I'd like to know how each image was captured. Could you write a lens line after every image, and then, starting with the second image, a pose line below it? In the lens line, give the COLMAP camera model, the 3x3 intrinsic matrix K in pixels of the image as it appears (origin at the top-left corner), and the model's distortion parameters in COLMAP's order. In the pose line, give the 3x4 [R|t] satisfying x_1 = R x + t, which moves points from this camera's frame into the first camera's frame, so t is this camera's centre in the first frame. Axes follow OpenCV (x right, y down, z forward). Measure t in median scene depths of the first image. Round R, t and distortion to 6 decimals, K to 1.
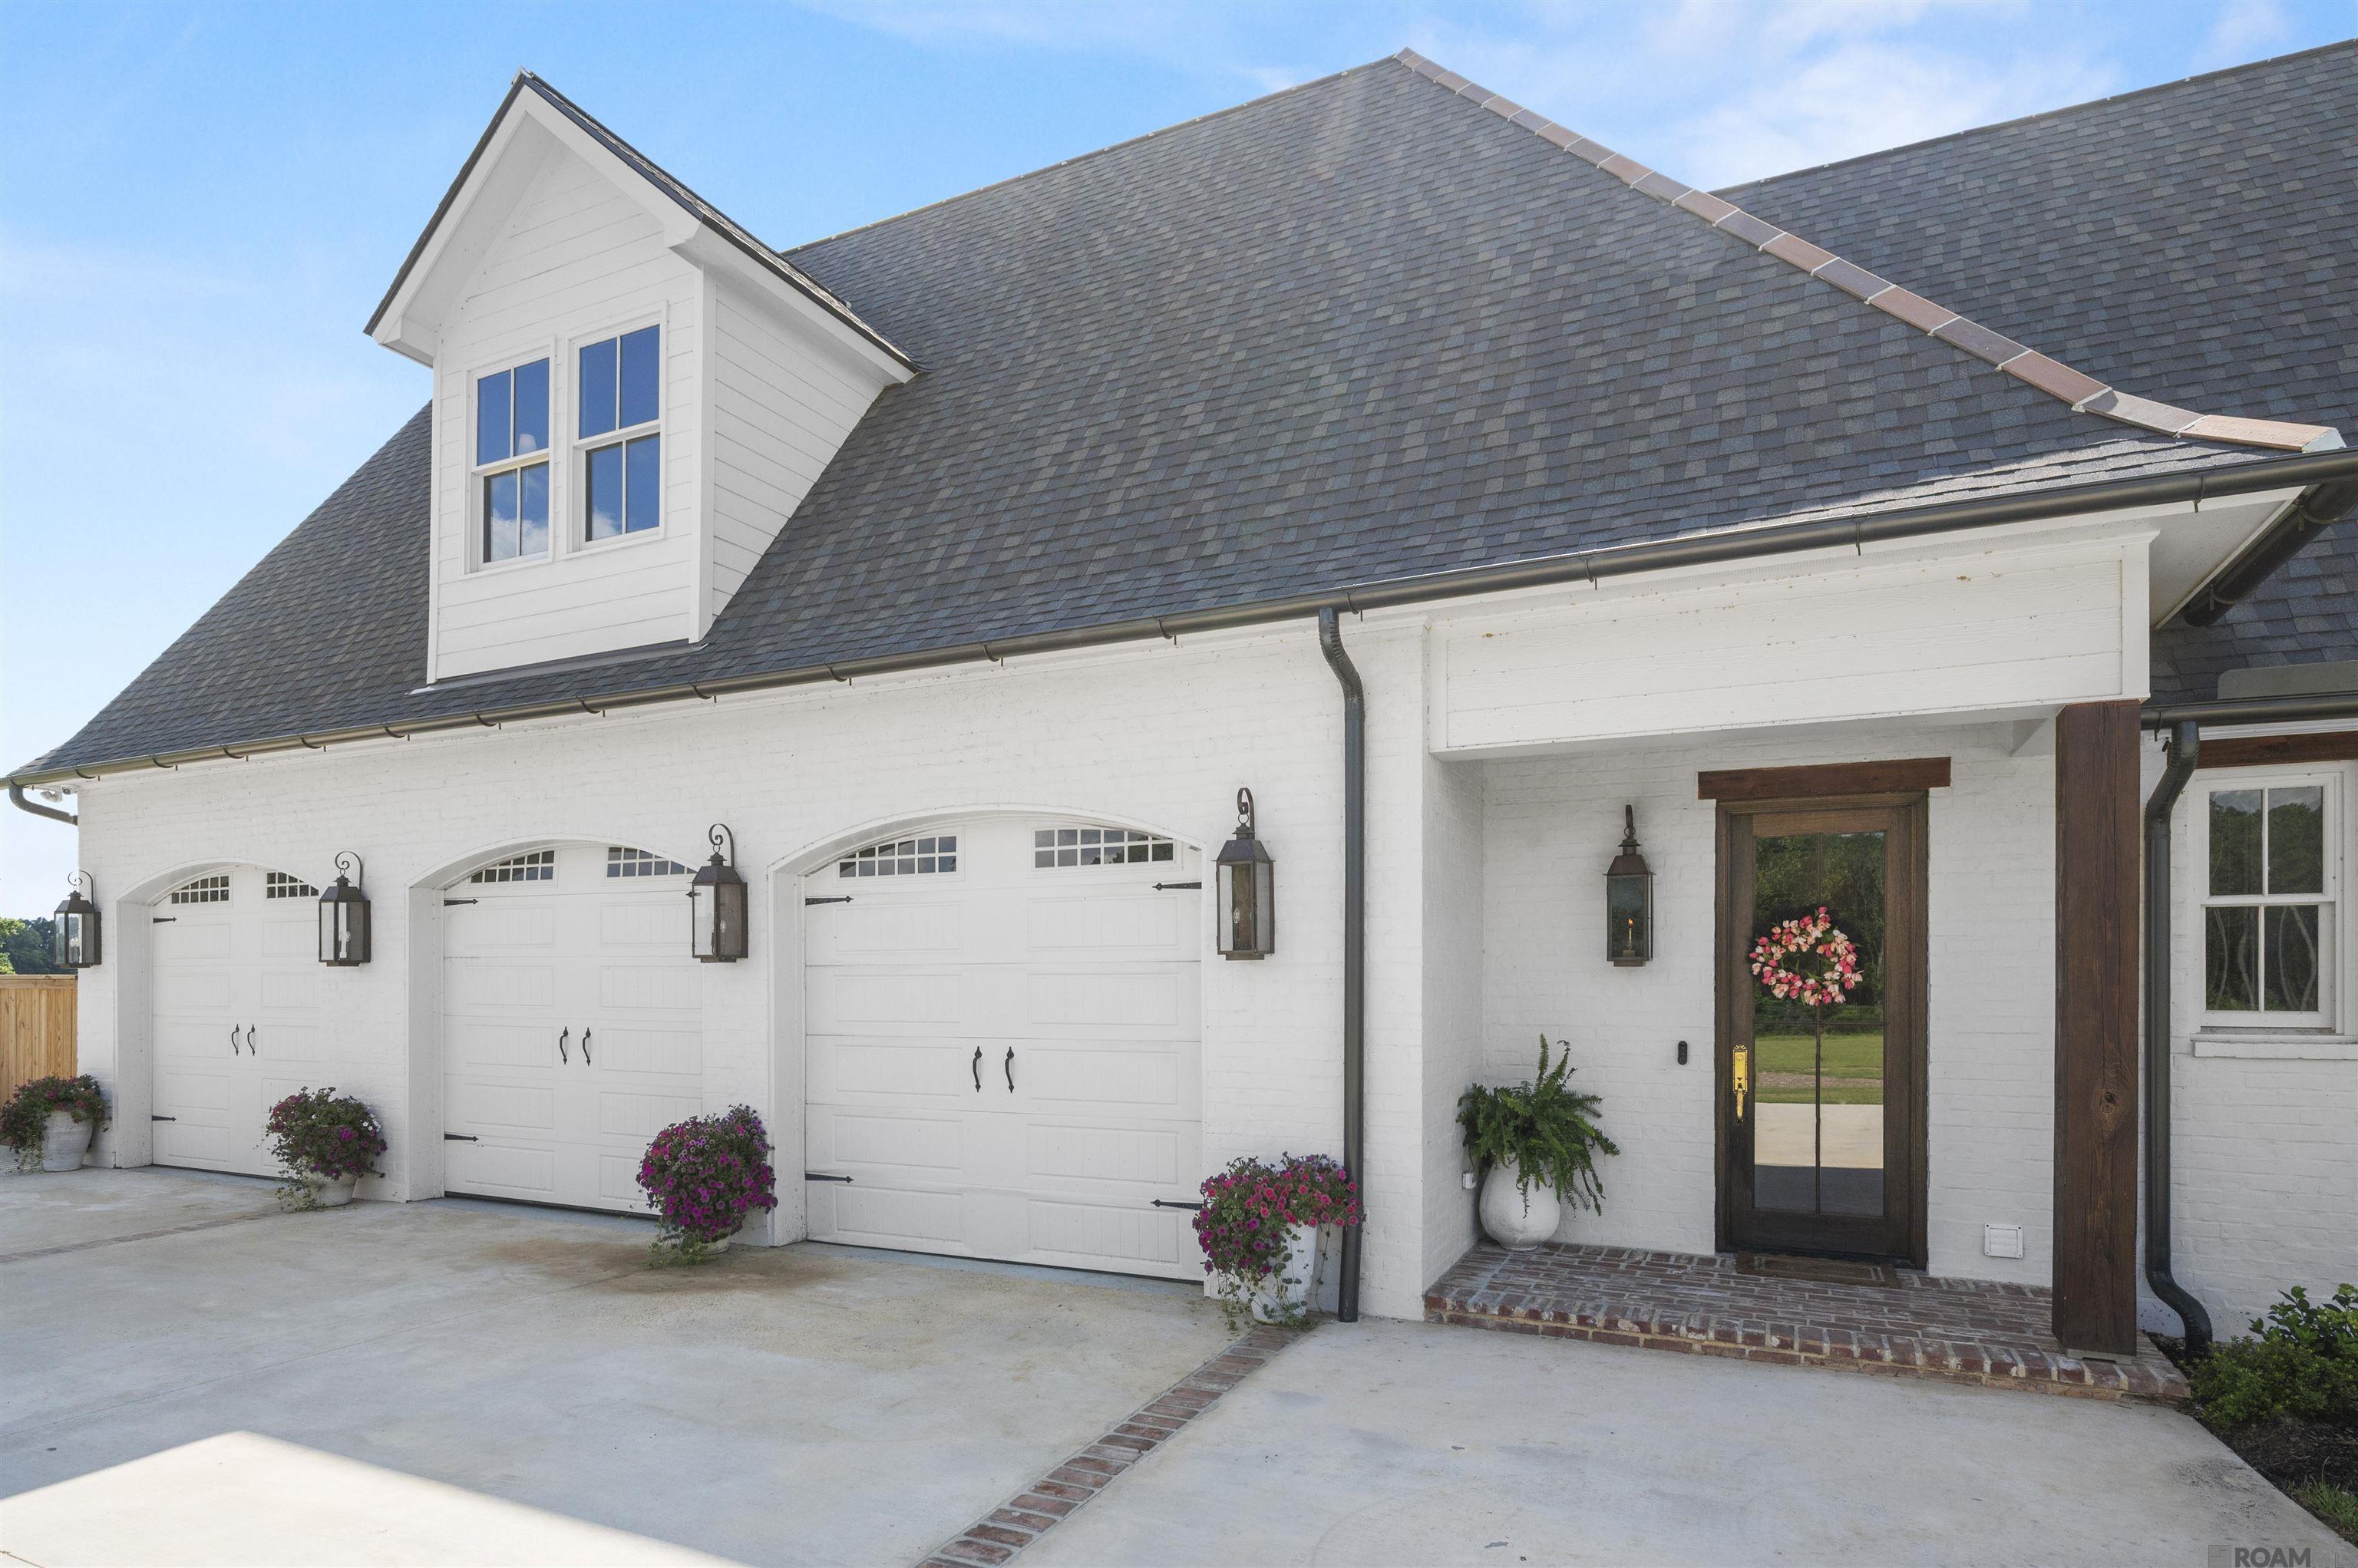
lens RADIAL K [[1273.2, 0, 1177.8], [0, 1273.2, 983.5], [0, 0, 1]] dist [0.000674, 0.000370]
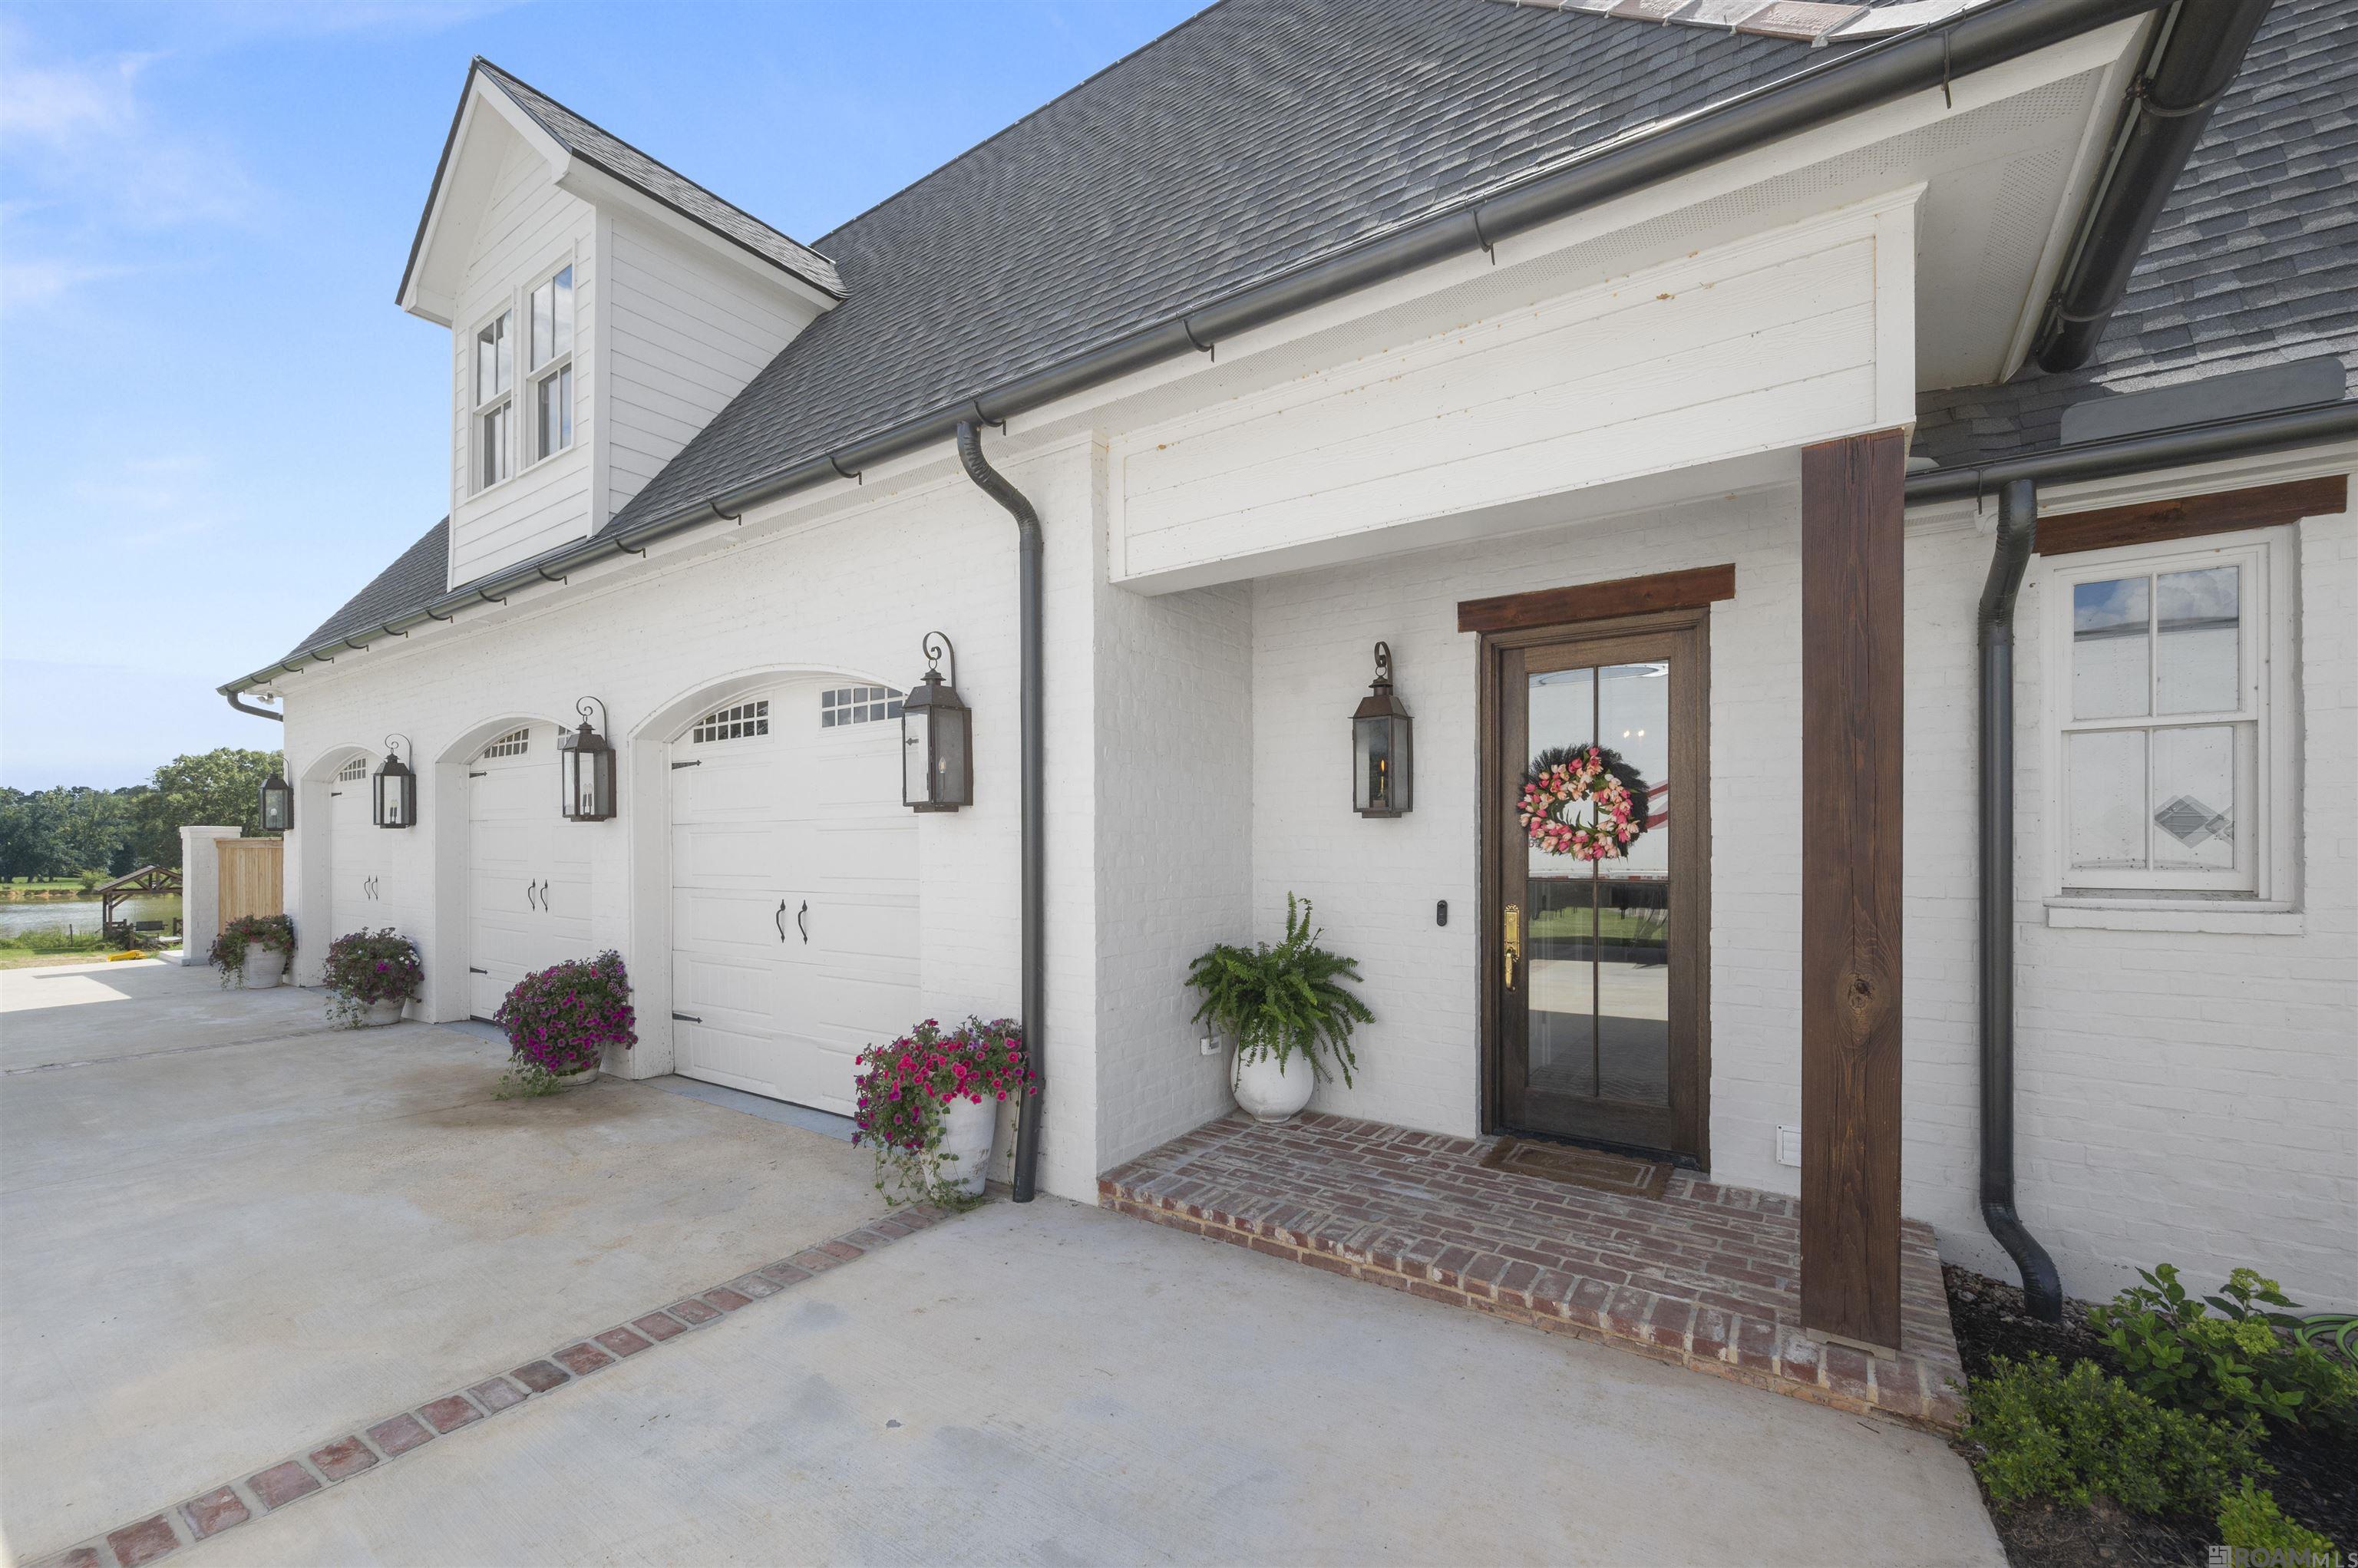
lens RADIAL K [[961.5, 0, 1175.6], [0, 961.5, 847.9], [0, 0, 1]] dist [0.000803, -0.000075]
pose [[0.986955, -0.000811, -0.160997, 0.343512], [0.000831, 1.000000, 0.000058, 0.008425], [0.160997, -0.000191, 0.986955, 0.315790]]
